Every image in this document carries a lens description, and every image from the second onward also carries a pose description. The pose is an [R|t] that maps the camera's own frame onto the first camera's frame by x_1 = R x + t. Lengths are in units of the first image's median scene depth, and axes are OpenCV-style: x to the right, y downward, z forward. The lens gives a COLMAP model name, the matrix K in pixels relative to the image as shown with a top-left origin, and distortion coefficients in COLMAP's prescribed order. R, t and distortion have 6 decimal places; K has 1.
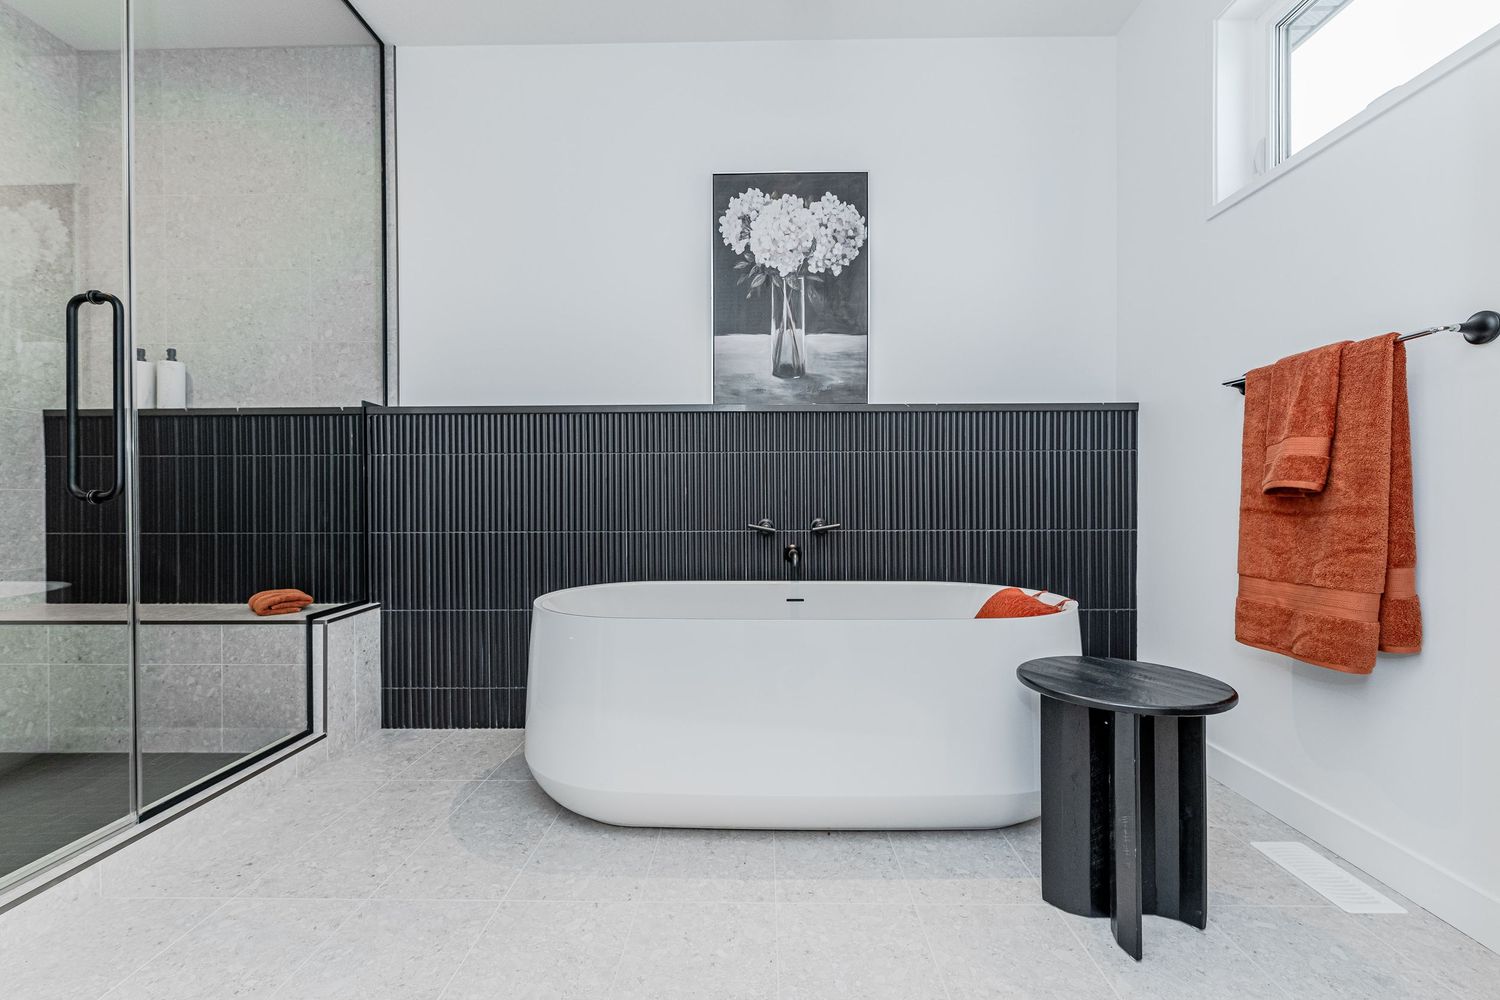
lens RADIAL K [[649.7, 0, 714.1], [0, 649.7, 491.8], [0, 0, 1]] dist [0.001101, -0.000772]
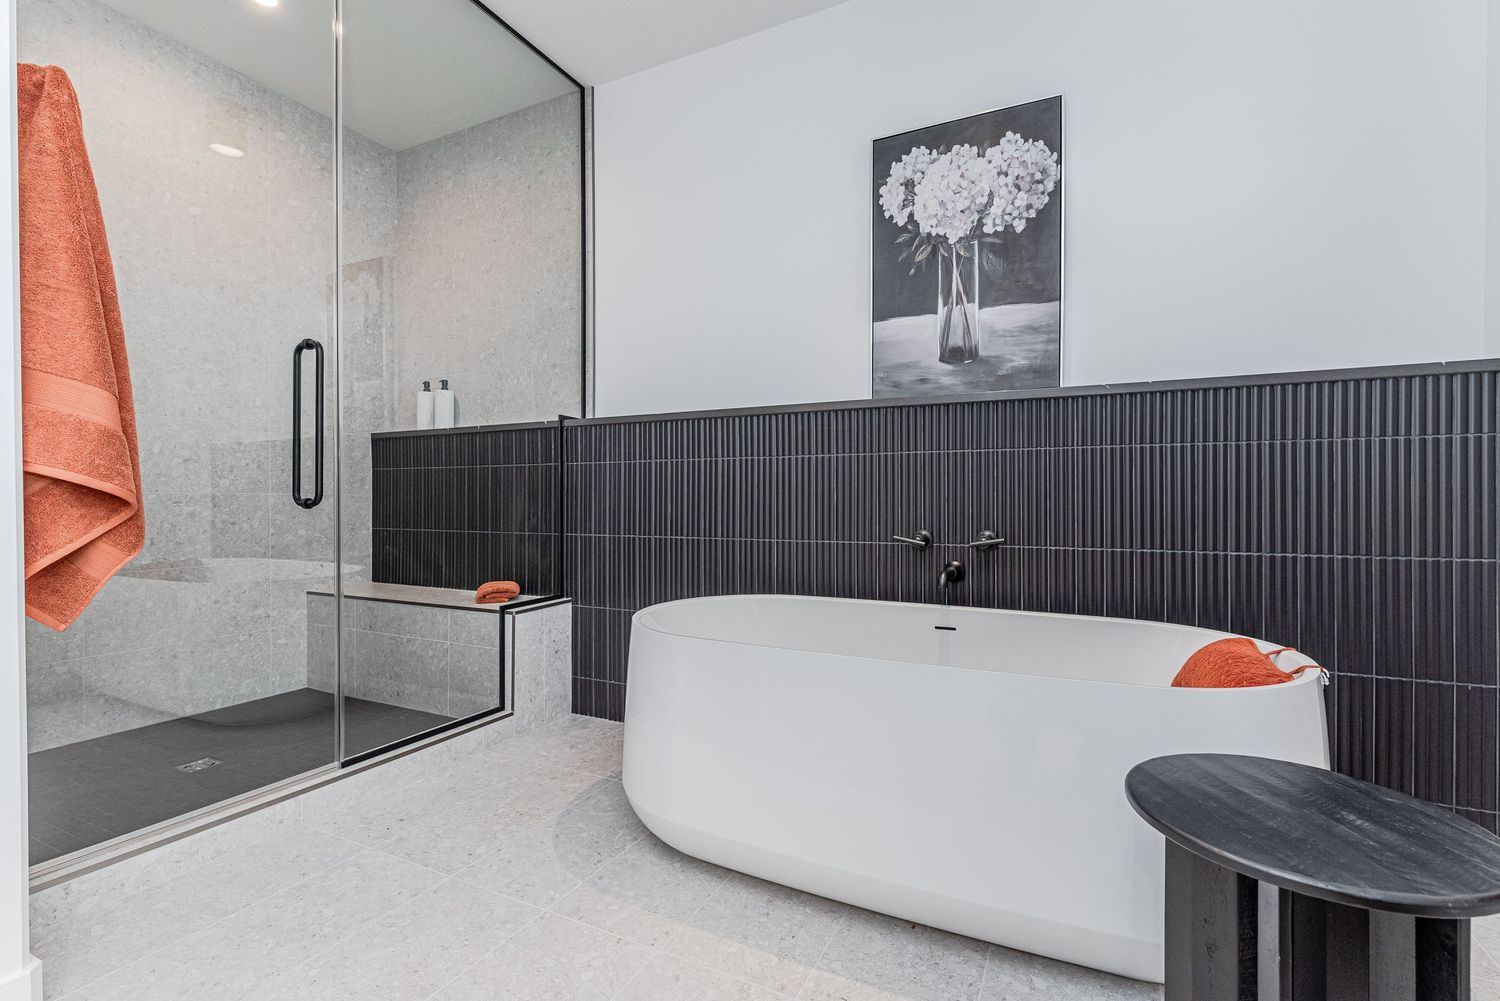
lens RADIAL K [[649.7, 0, 755.5], [0, 649.7, 491.8], [0, 0, 1]] dist [0.001101, -0.000772]
pose [[0.915830, -0.001156, -0.401564, 0.212056], [0.001395, 0.999999, 0.000302, -0.008412], [0.401564, -0.000837, 0.915831, 0.122095]]
